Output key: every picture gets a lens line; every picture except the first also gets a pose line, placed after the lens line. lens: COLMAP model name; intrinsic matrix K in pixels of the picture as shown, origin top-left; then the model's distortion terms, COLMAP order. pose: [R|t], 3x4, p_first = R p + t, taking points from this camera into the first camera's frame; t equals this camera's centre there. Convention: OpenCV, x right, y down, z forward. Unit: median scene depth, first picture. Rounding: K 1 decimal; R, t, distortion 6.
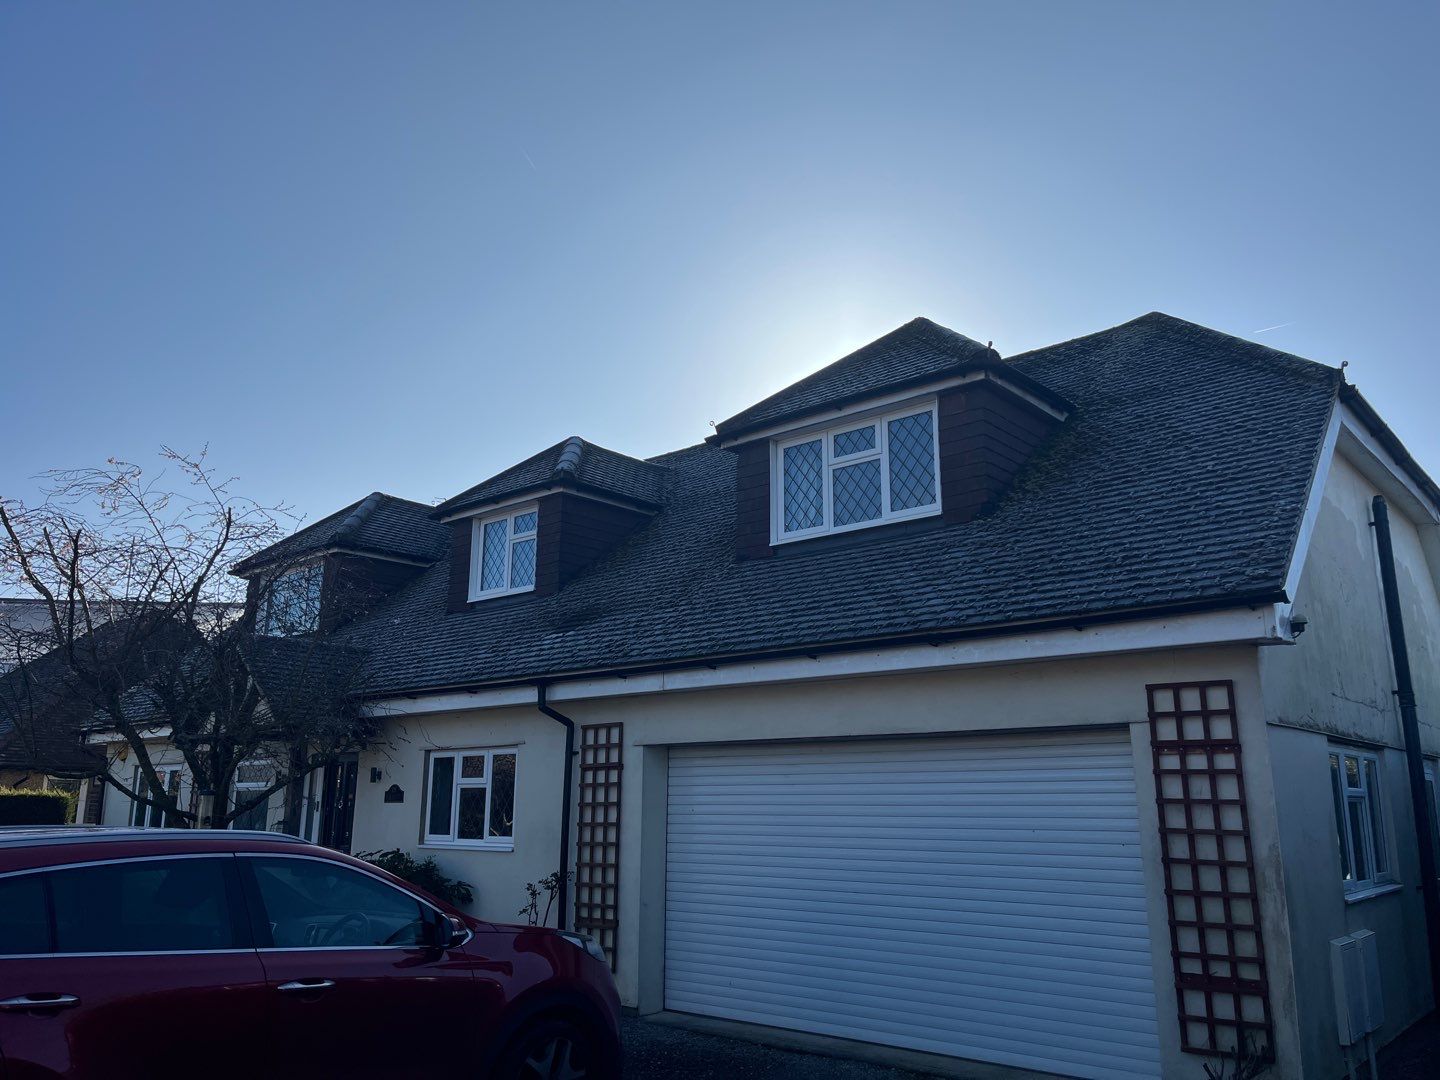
lens RADIAL K [[1087.5, 0, 720.0], [0, 1087.5, 540.0], [0, 0, 1]] dist [0.079117, -0.104377]
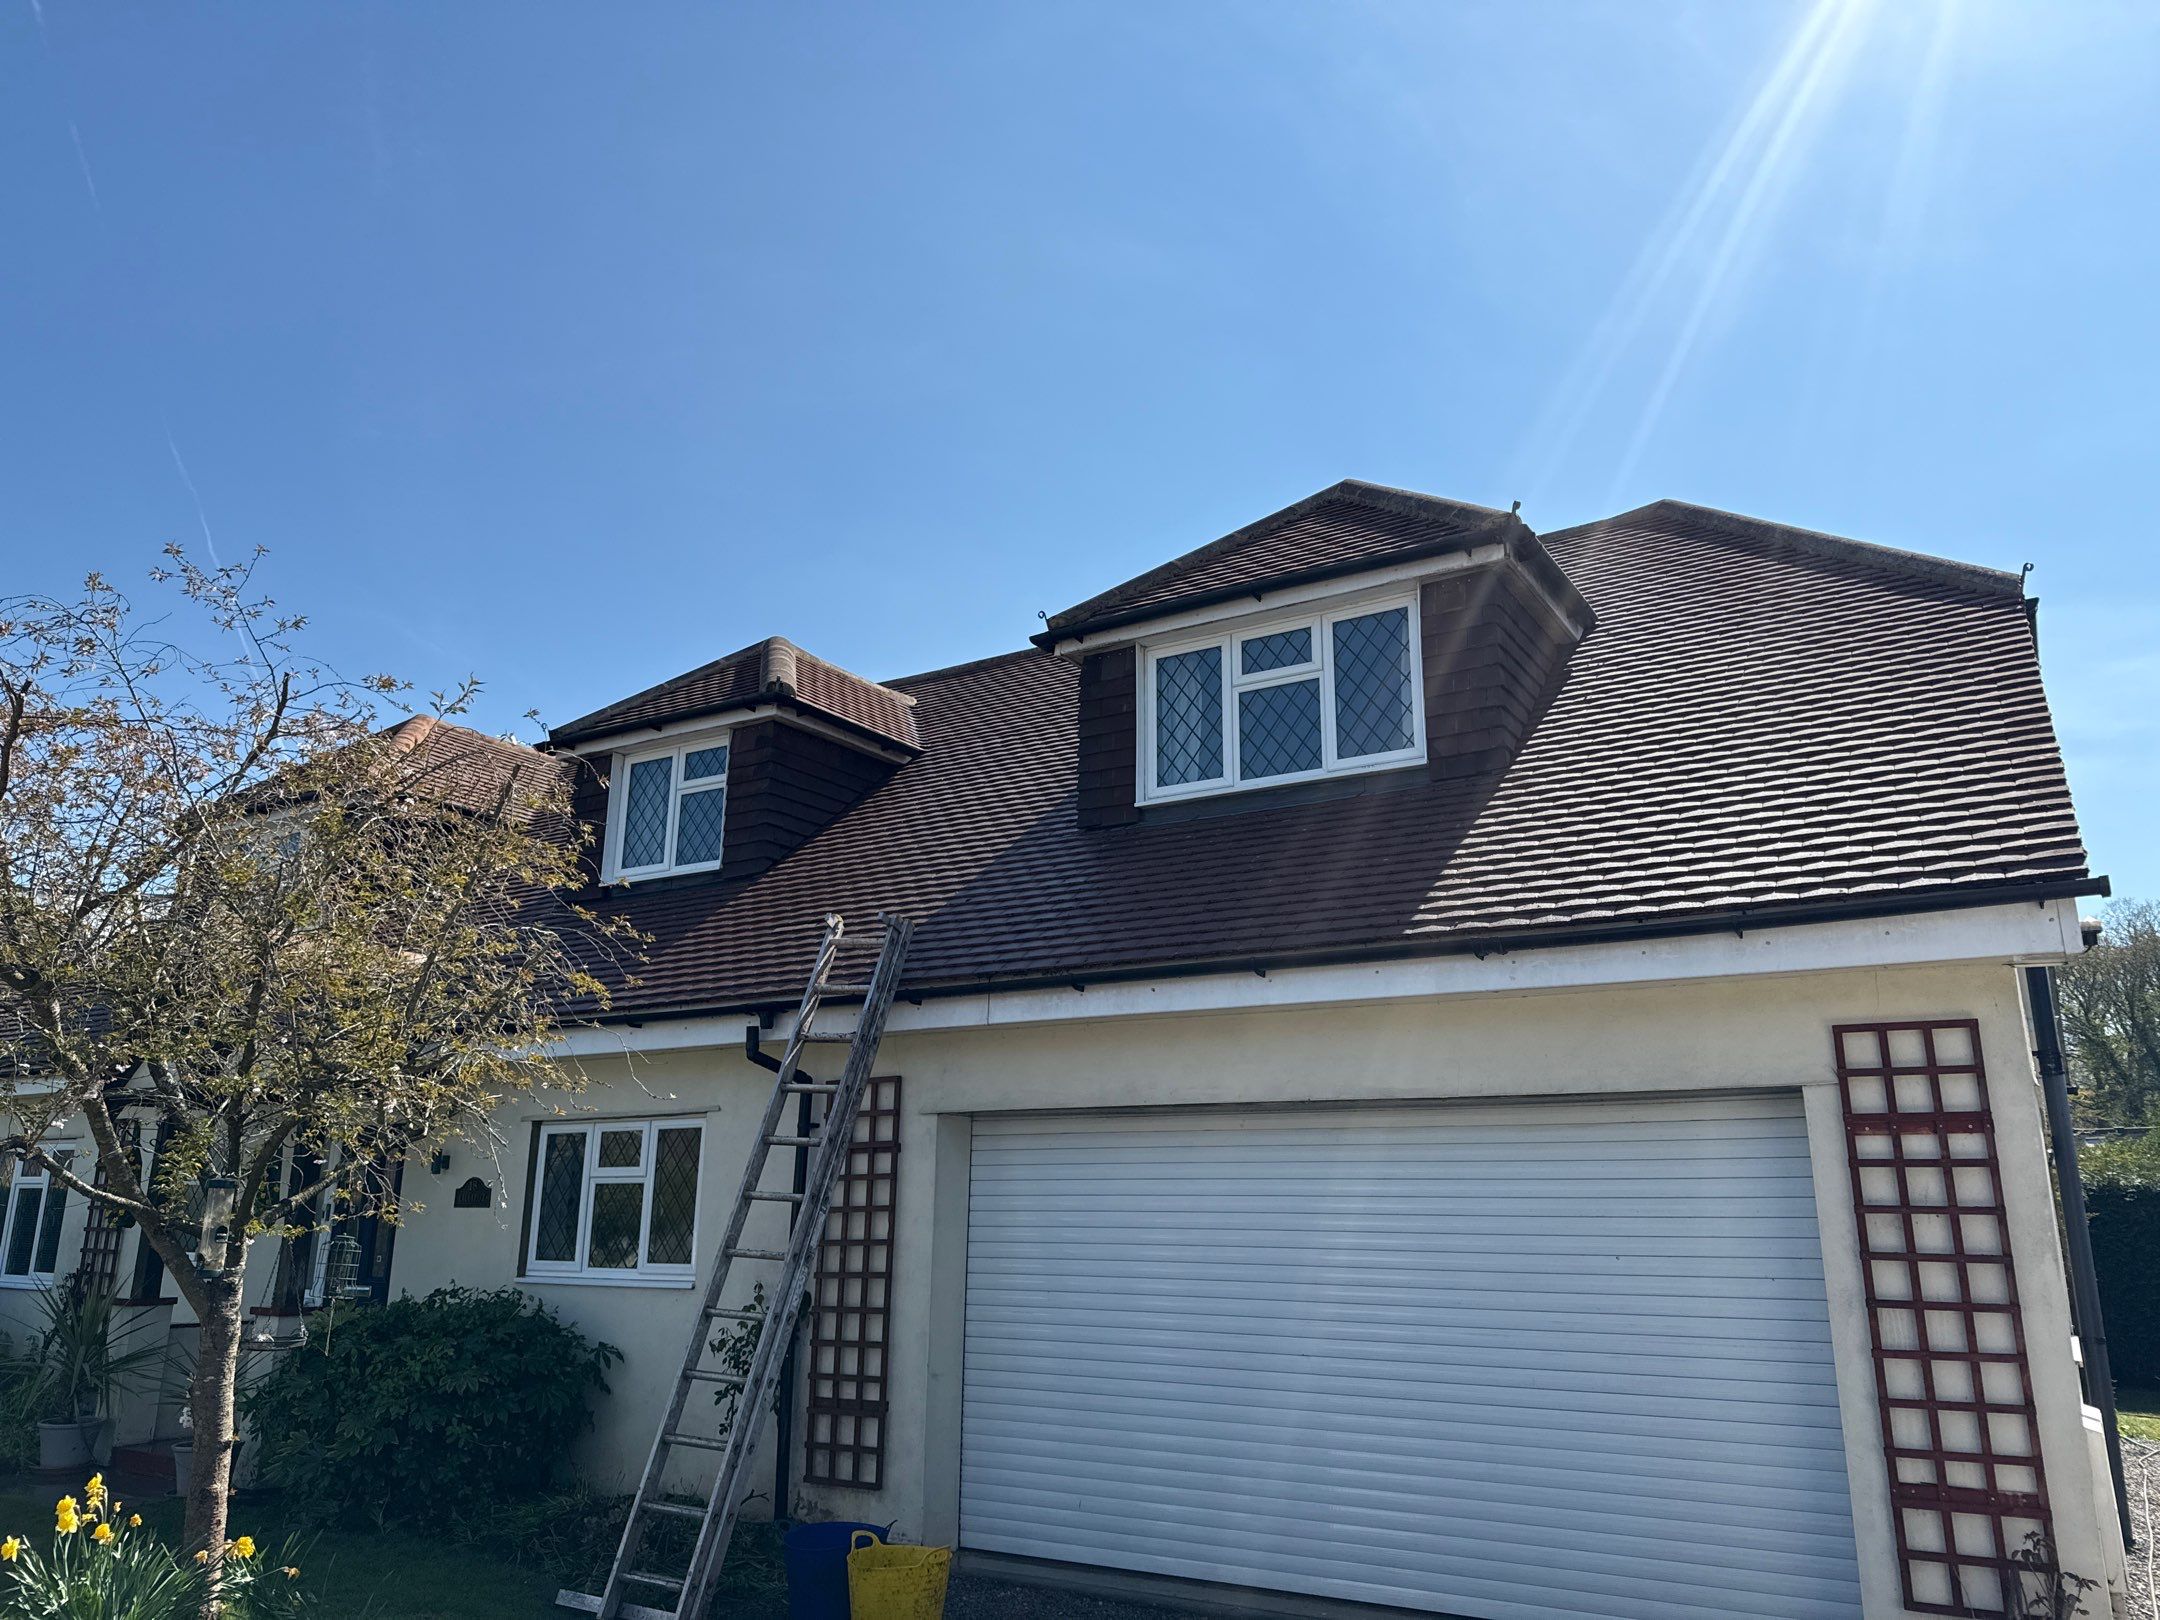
lens RADIAL K [[1481.0, 0, 1080.0], [0, 1481.0, 810.0], [0, 0, 1]] dist [0.128409, -0.132529]
pose [[0.984943, 0.046965, 0.166376, -0.140808], [-0.042288, 0.998607, -0.031542, 0.039007], [-0.167625, 0.024031, 0.985558, 0.143430]]
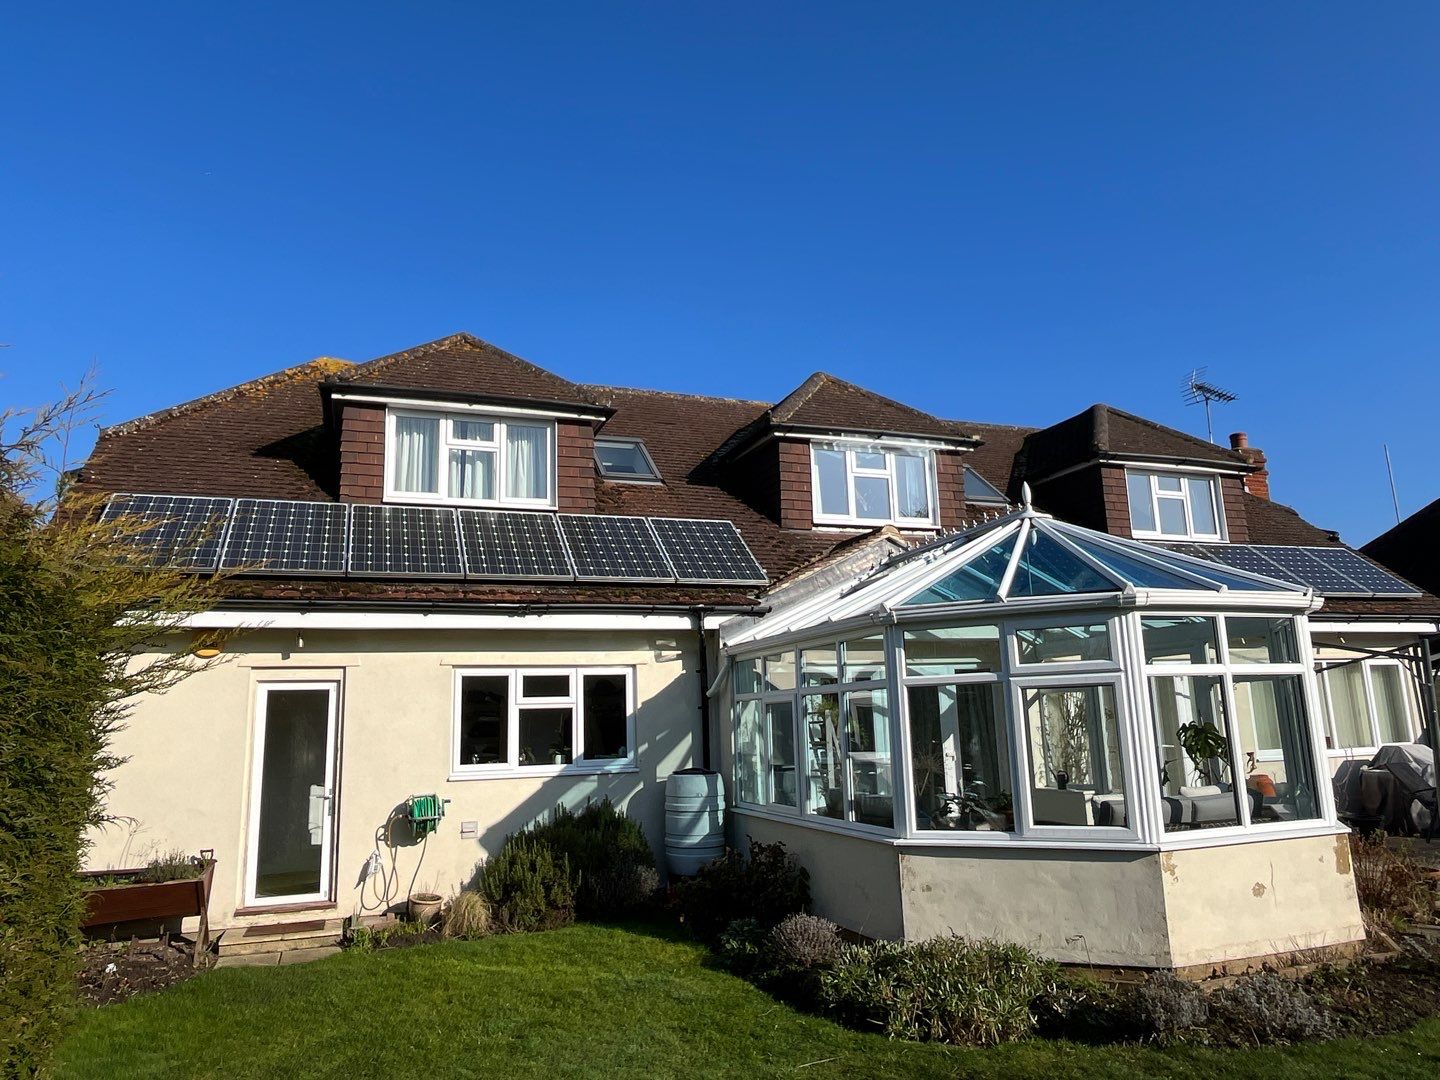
lens RADIAL K [[969.8, 0, 692.3], [0, 969.8, 539.3], [0, 0, 1]] dist [-0.000409, 0.001315]
pose [[0.499657, 0.138812, 0.855029, -1.076140], [-0.176595, 0.982670, -0.056337, 0.124274], [-0.848031, -0.122845, 0.515511, 0.551250]]
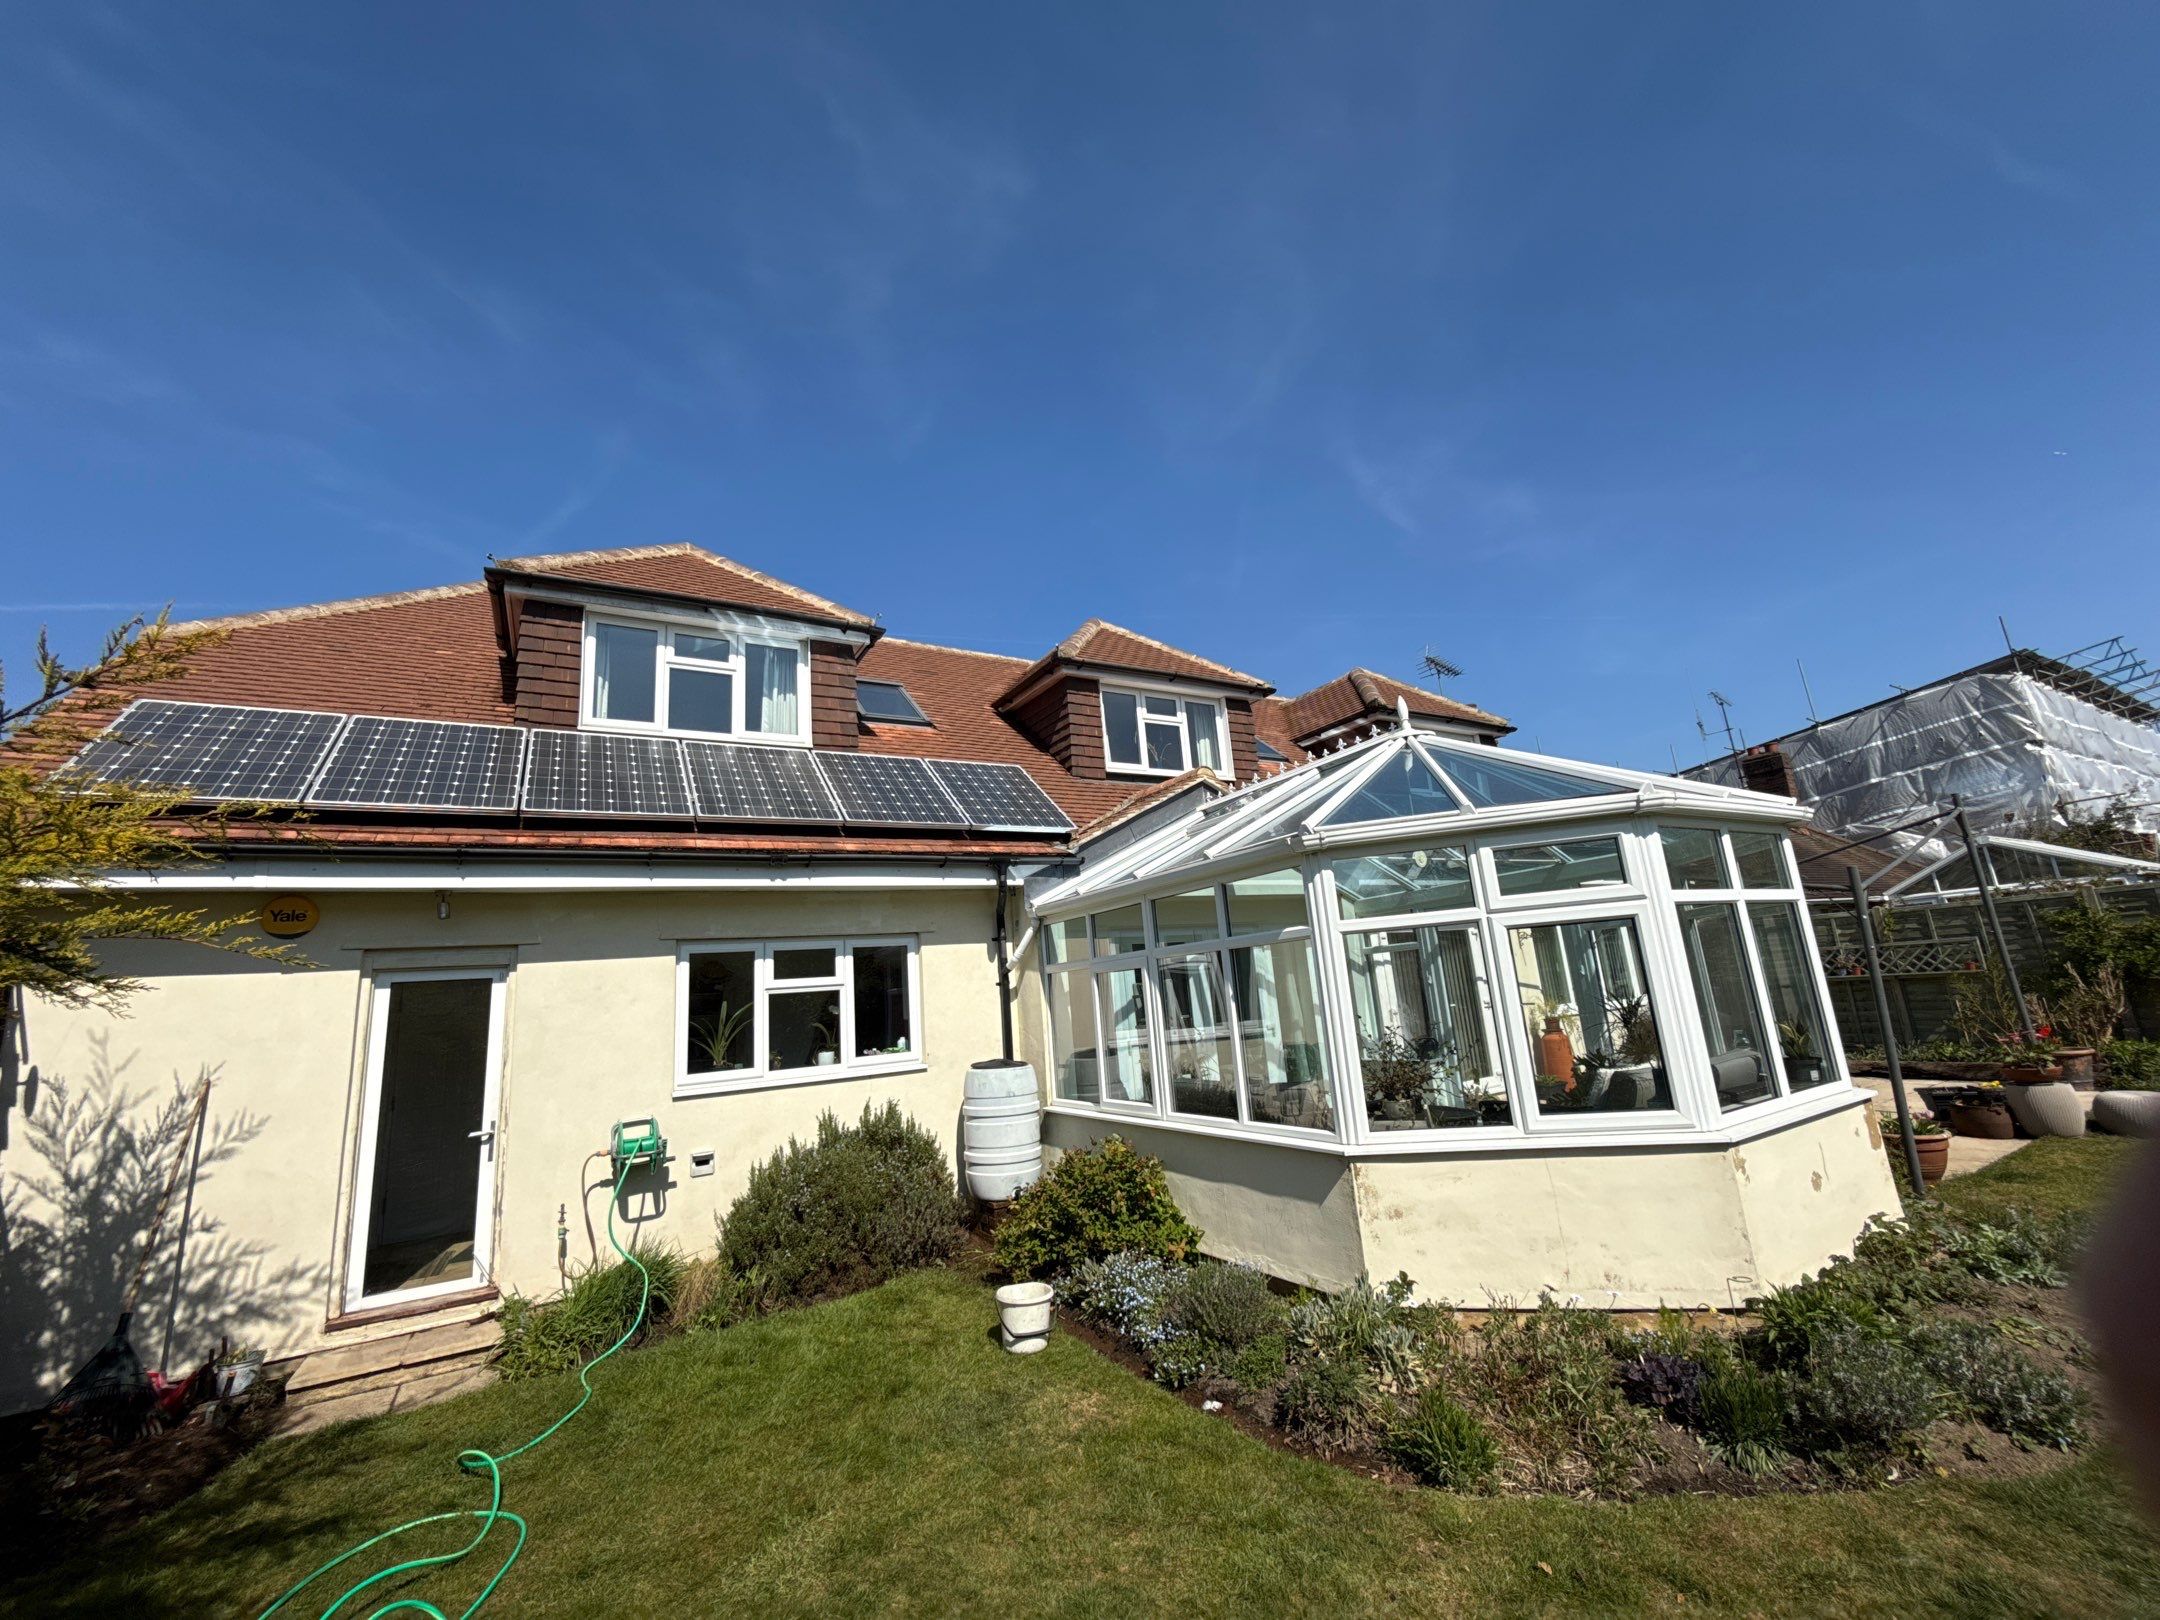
lens RADIAL K [[869.5, 0, 1068.7], [0, 869.5, 811.4], [0, 0, 1]] dist [-0.000241, 0.000028]
pose [[0.322546, 0.164124, 0.932216, -0.873477], [-0.152025, 0.981050, -0.120121, 0.176114], [-0.934266, -0.102976, 0.341385, 0.756058]]
